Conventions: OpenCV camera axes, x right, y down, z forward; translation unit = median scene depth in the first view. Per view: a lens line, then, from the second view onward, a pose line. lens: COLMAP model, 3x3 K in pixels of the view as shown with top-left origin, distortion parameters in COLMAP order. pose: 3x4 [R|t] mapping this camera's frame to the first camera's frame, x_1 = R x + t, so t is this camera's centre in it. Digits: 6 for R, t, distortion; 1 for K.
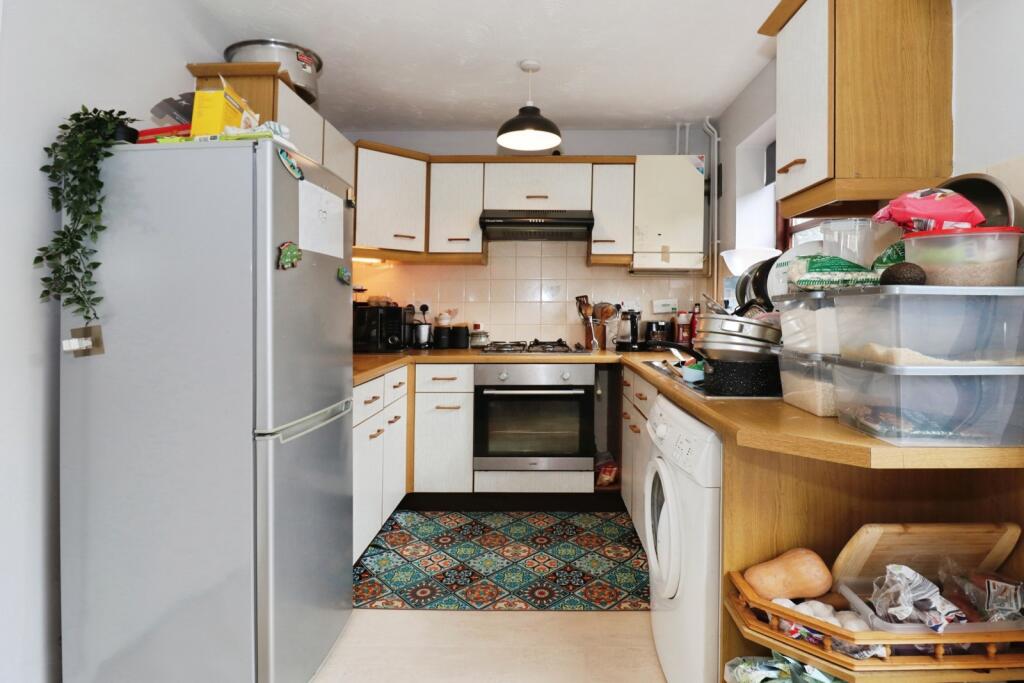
lens RADIAL K [[503.9, 0, 512.0], [0, 503.9, 322.7], [0, 0, 1]] dist [-0.034784, -0.001746]
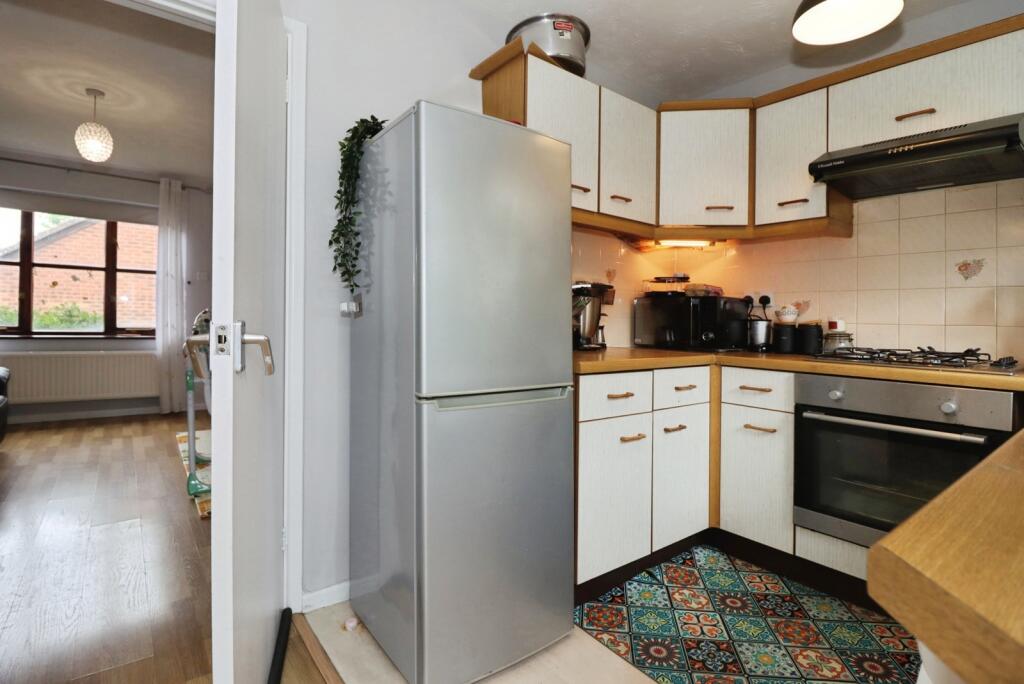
lens RADIAL K [[503.9, 0, 512.0], [0, 503.9, 323.2], [0, 0, 1]] dist [-0.034784, -0.001746]
pose [[0.647208, 0.030383, -0.761708, 0.192203], [-0.050247, 0.998733, -0.002856, 0.033715], [0.760656, 0.040122, 0.647915, 0.237732]]
